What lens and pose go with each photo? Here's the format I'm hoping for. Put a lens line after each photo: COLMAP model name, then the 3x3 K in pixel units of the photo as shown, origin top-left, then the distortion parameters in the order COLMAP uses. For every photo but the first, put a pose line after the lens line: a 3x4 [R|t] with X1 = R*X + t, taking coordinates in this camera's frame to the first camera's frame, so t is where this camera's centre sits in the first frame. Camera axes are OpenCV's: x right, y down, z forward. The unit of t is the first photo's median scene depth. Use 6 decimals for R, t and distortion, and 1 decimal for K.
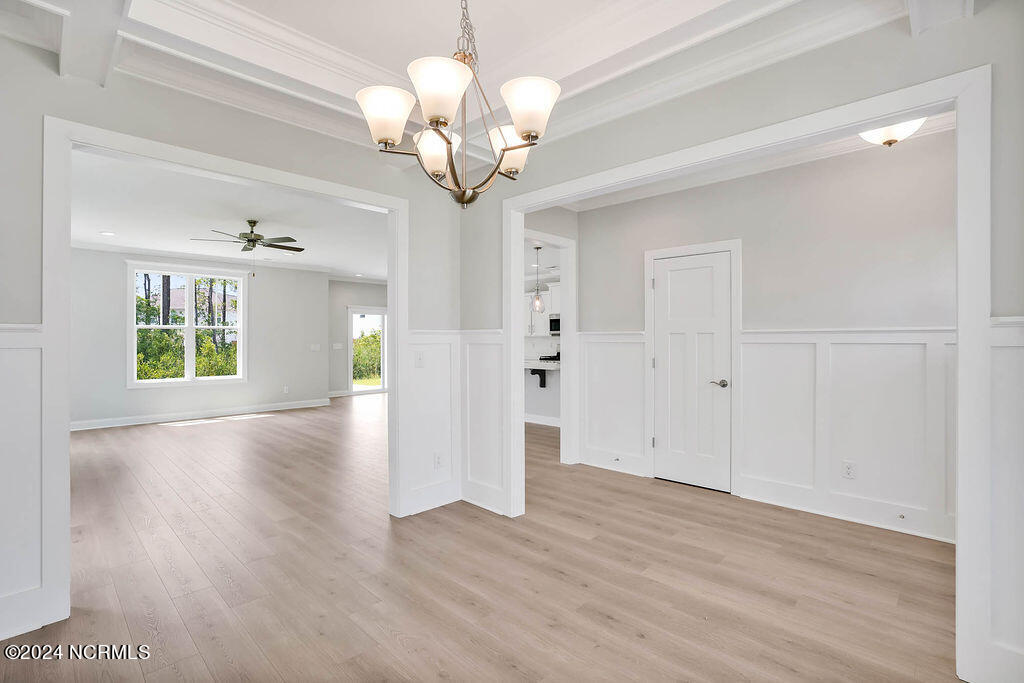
lens RADIAL K [[481.2, 0, 512.8], [0, 481.2, 338.4], [0, 0, 1]] dist [-0.072671, 0.029010]
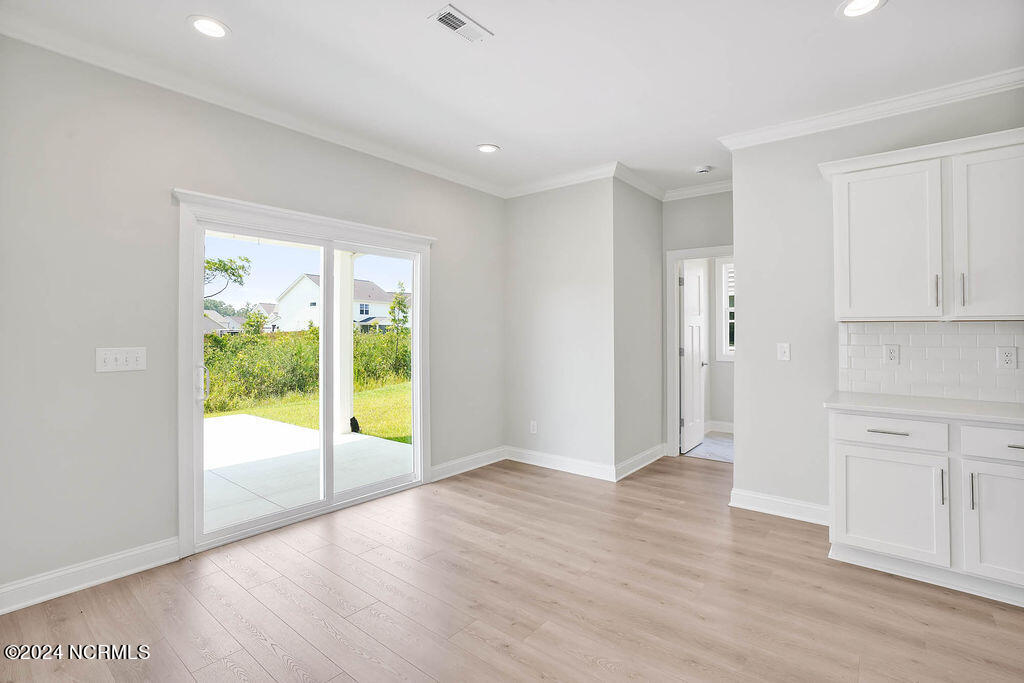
lens RADIAL K [[491.6, 0, 513.8], [0, 491.6, 333.4], [0, 0, 1]] dist [-0.027365, 0.000685]
pose [[0.996793, 0.003883, 0.079935, -0.267490], [-0.004454, 0.999966, 0.006971, 0.002027], [-0.079905, -0.007305, 0.996776, 1.020745]]
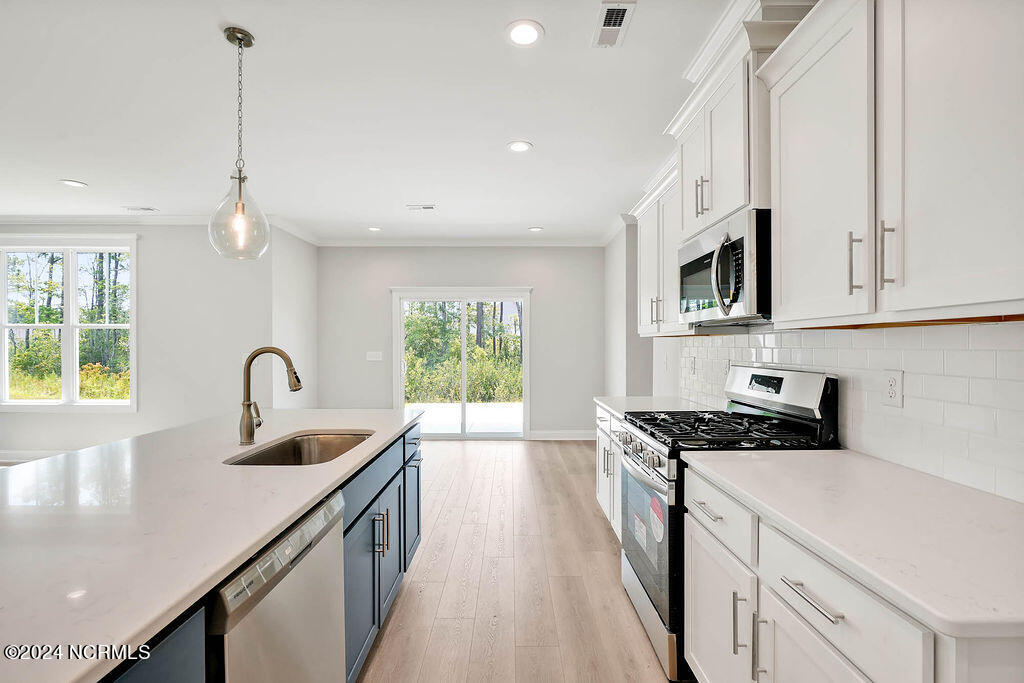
lens RADIAL K [[468.9, 0, 512.0], [0, 468.9, 341.5], [0, 0, 1]] dist [0.000550, 0.000195]
pose [[0.696995, -0.003073, -0.717069, 0.244505], [-0.000251, 0.999990, -0.004530, 0.001631], [0.717076, 0.003337, 0.696987, 0.968980]]
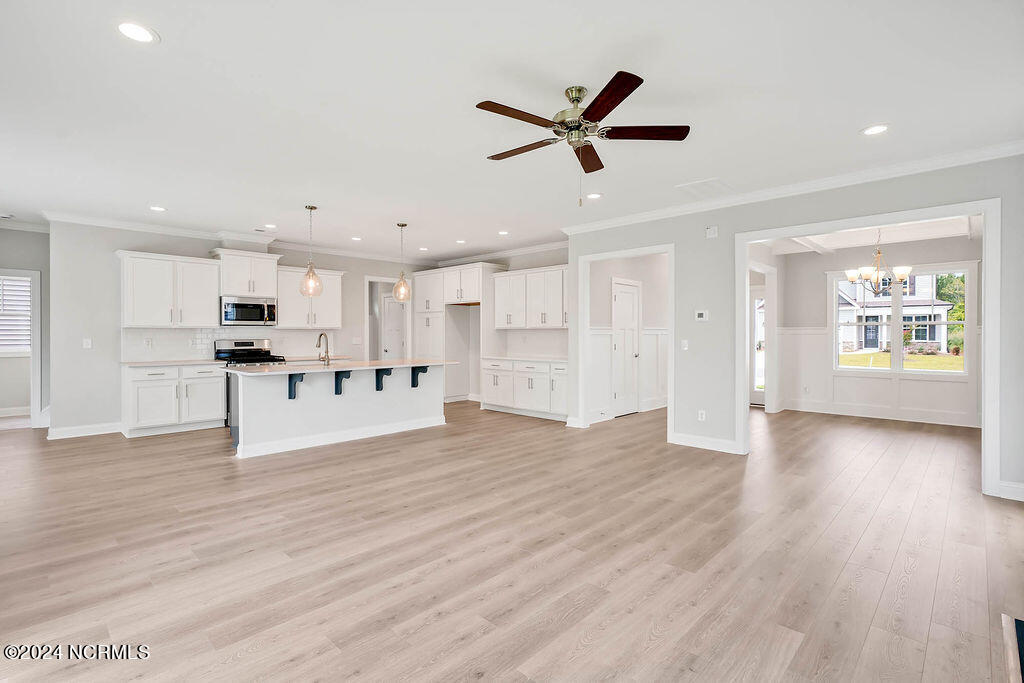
lens RADIAL K [[482.1, 0, 511.4], [0, 482.1, 336.6], [0, 0, 1]] dist [-0.003500, -0.000023]
pose [[-0.000286, -0.004336, 0.999991, -0.753867], [-0.000655, 0.999990, 0.004336, 0.005282], [-1.000000, -0.000653, -0.000289, 0.757437]]
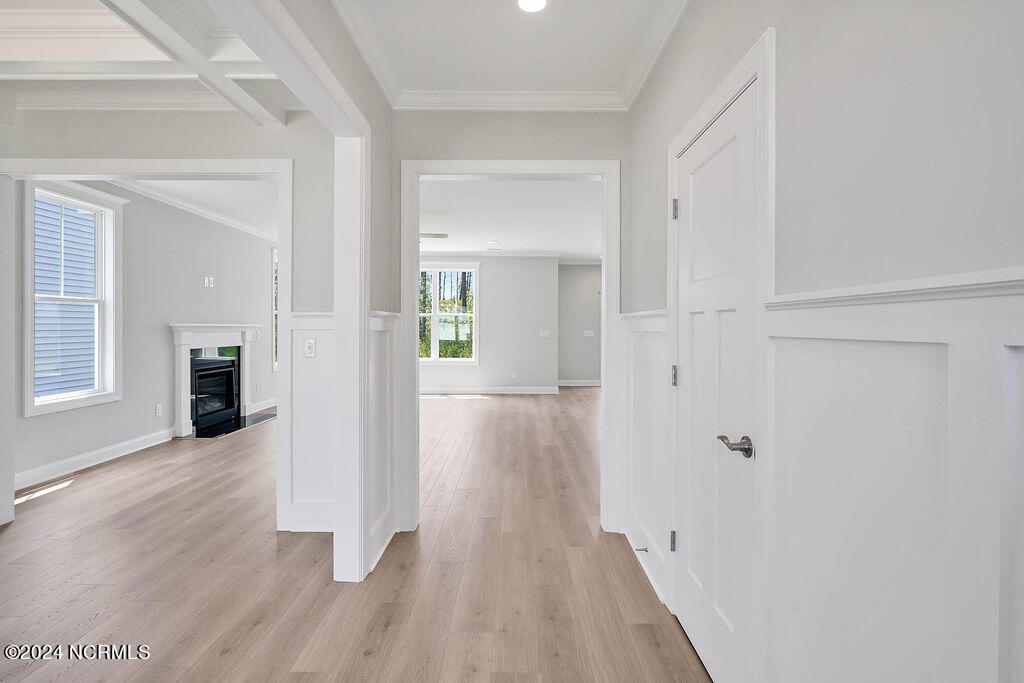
lens RADIAL K [[477.9, 0, 511.7], [0, 477.9, 329.6], [0, 0, 1]] dist [-0.006661, 0.000644]
pose [[0.689432, 0.010479, -0.724275, 0.296684], [-0.005826, 0.999943, 0.008921, 0.001255], [0.724327, -0.001931, 0.689454, 0.311892]]
